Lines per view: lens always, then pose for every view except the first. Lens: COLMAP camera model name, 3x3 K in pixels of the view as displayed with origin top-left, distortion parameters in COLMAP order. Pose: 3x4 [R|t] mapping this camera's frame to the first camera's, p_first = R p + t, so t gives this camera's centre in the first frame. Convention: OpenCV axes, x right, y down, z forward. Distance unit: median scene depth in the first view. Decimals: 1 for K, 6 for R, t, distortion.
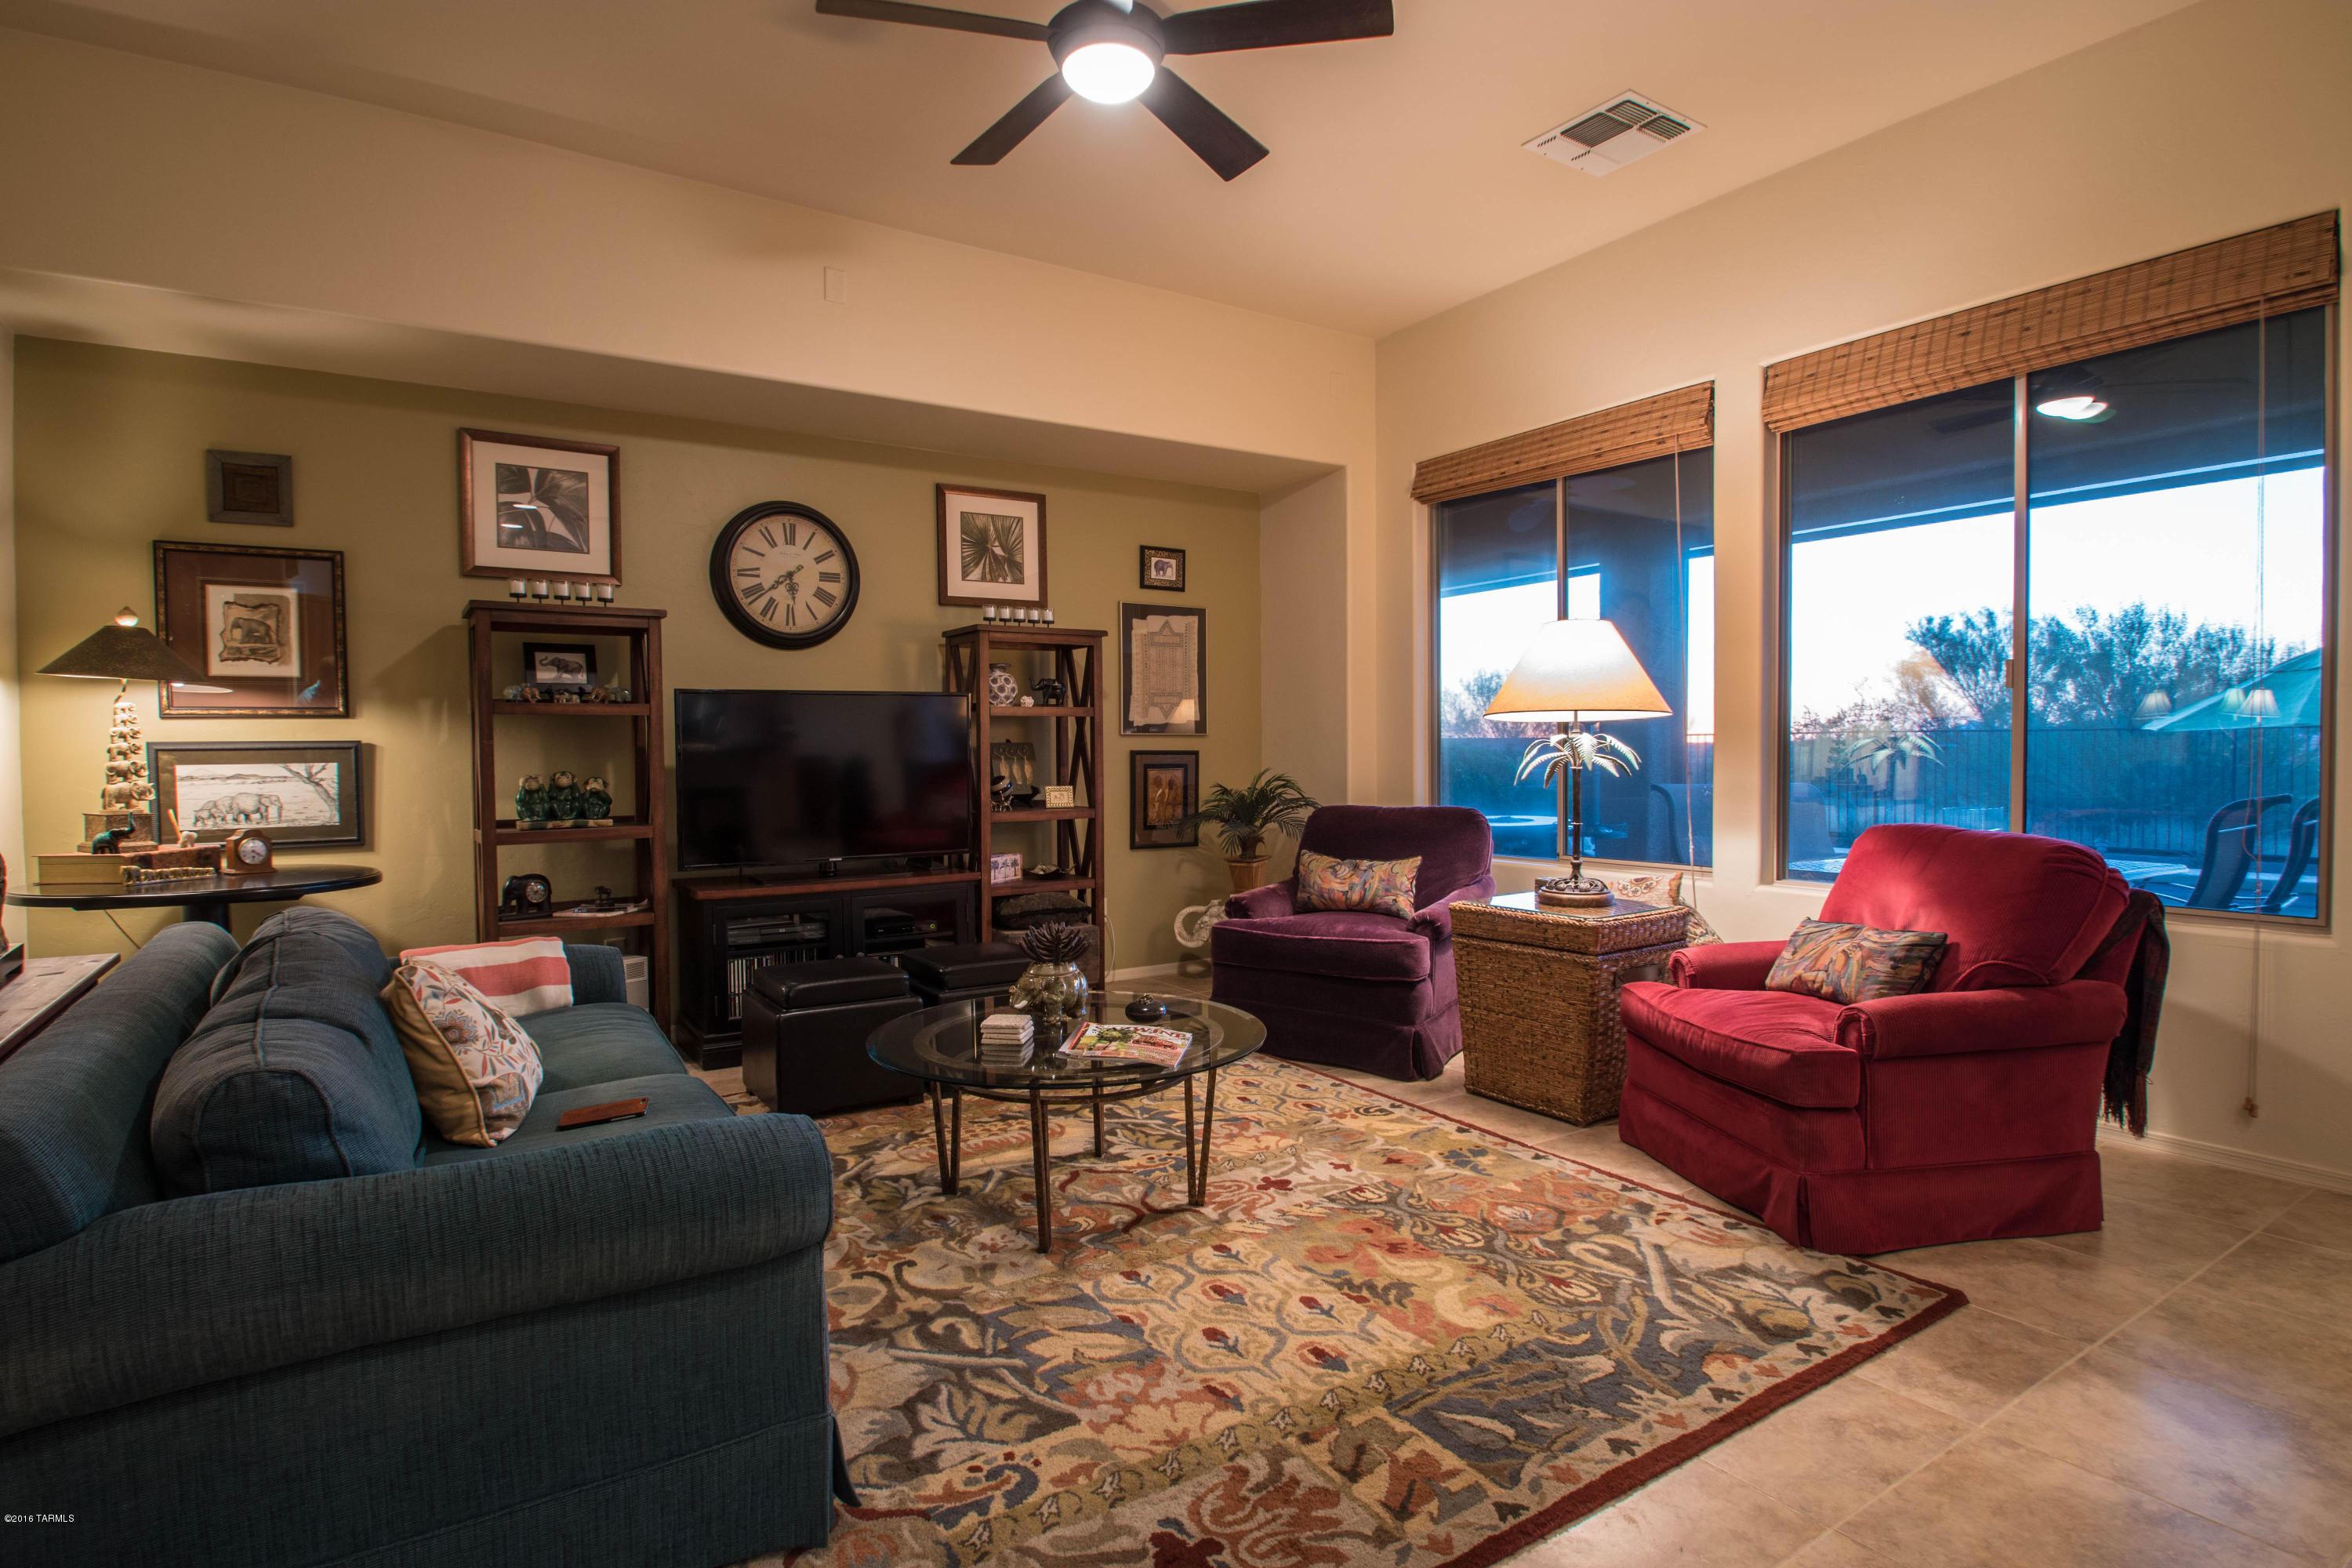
lens RADIAL K [[1200.0, 0, 1164.5], [0, 1200.0, 783.7], [0, 0, 1]] dist [-0.014415, -0.000544]
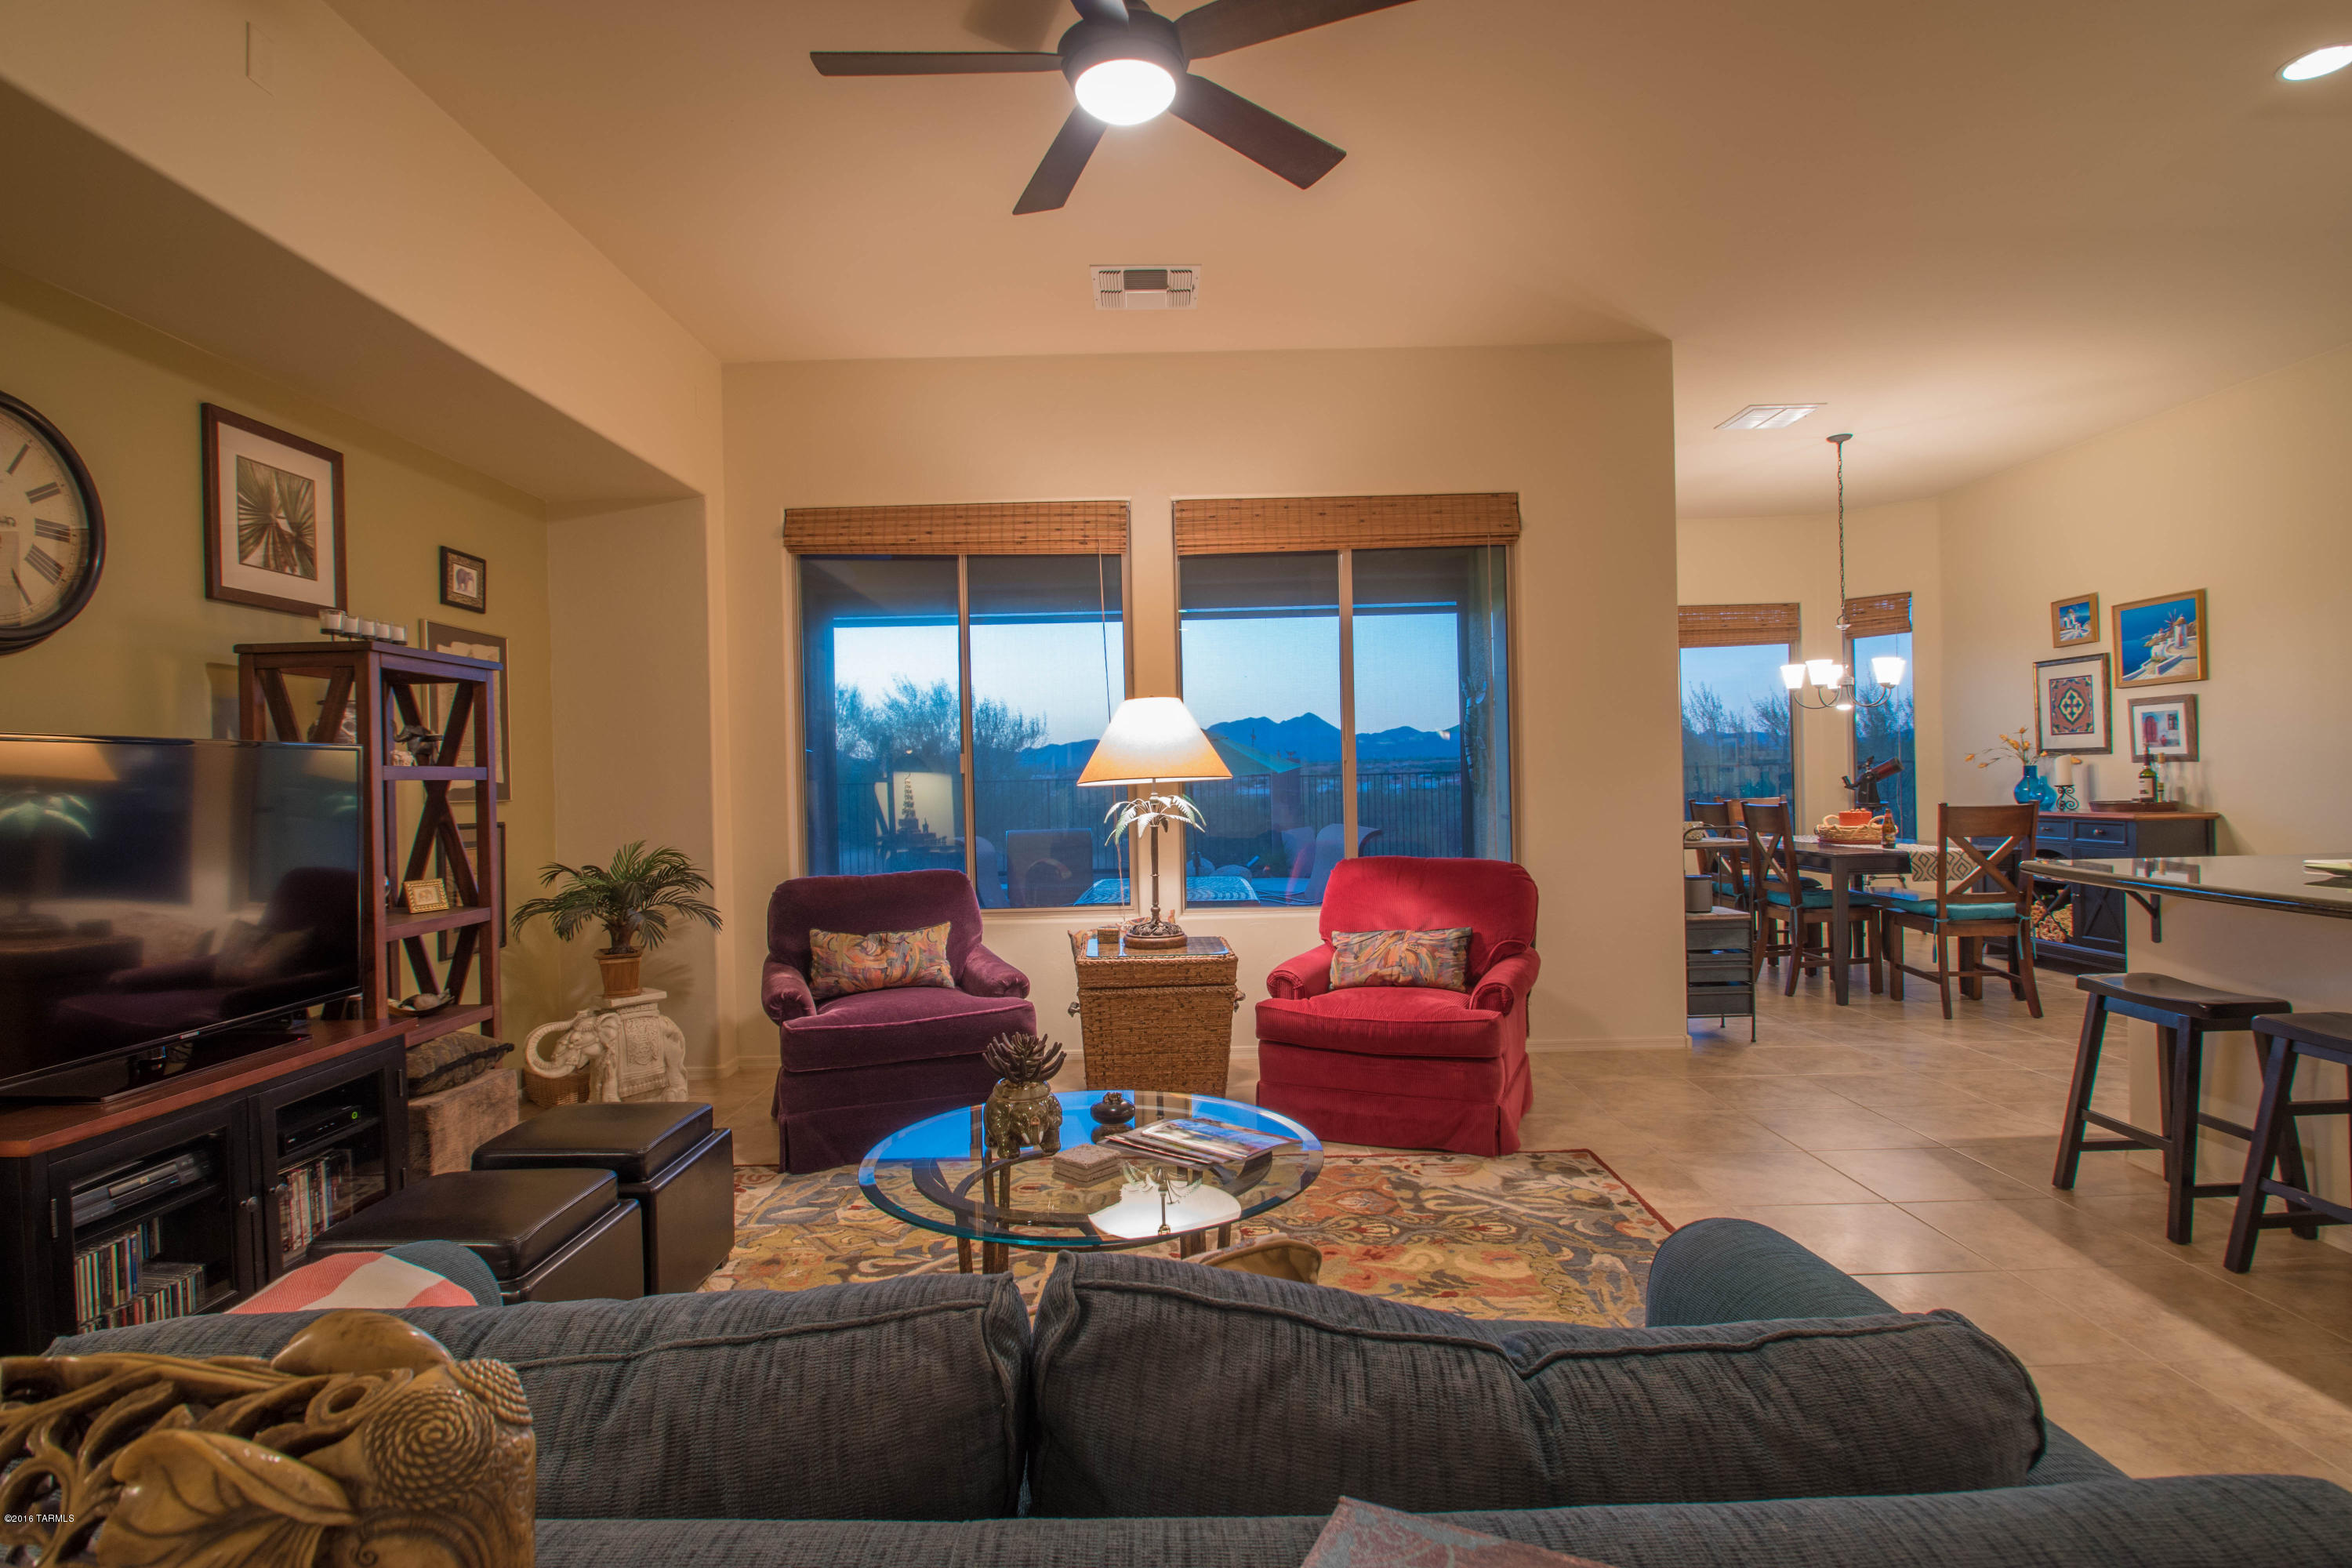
lens RADIAL K [[1179.6, 0, 1167.1], [0, 1179.6, 790.1], [0, 0, 1]] dist [-0.000803, -0.017578]
pose [[0.545974, -0.010682, 0.837734, -0.488697], [0.042482, 0.998985, -0.014948, -0.025061], [-0.836724, 0.043749, 0.545874, 0.309850]]
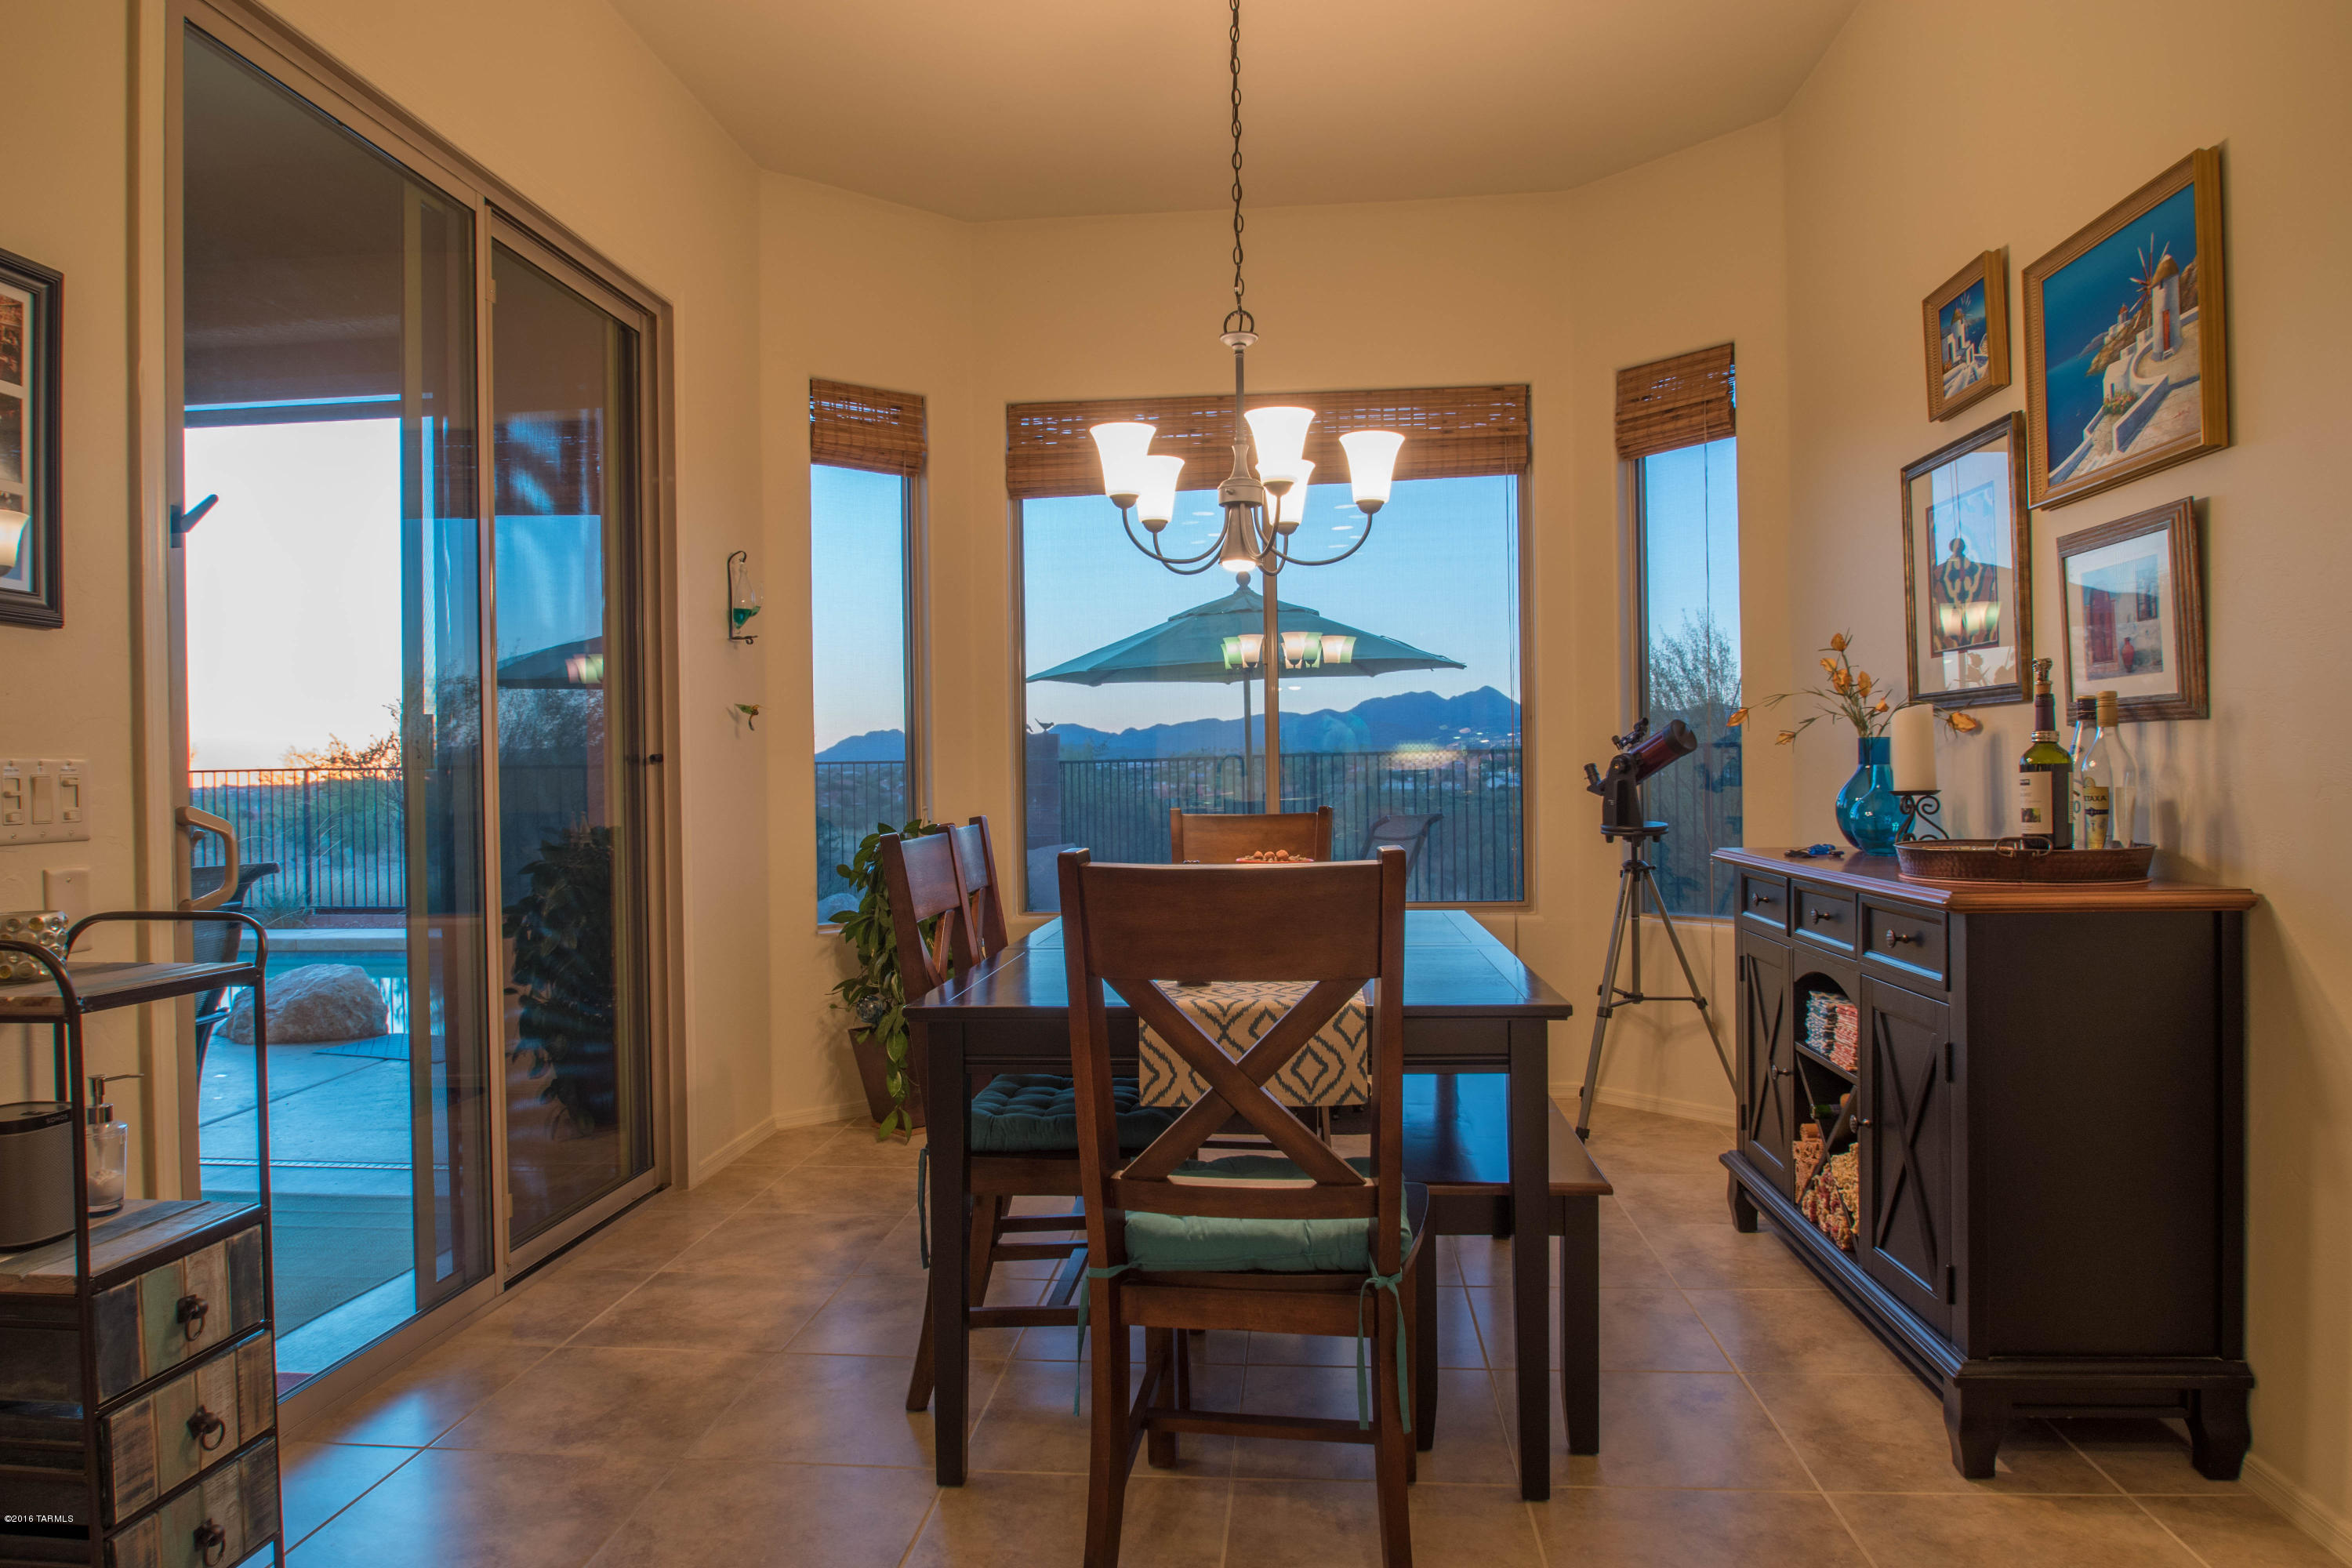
lens RADIAL K [[1488.6, 0, 1176.0], [0, 1488.6, 784.0], [0, 0, 1]] dist [-0.035555, -0.000088]
pose [[0.618508, -0.004846, 0.785763, 0.637959], [0.029375, 0.999425, -0.016959, -0.006823], [-0.785229, 0.033571, 0.618295, 0.020844]]
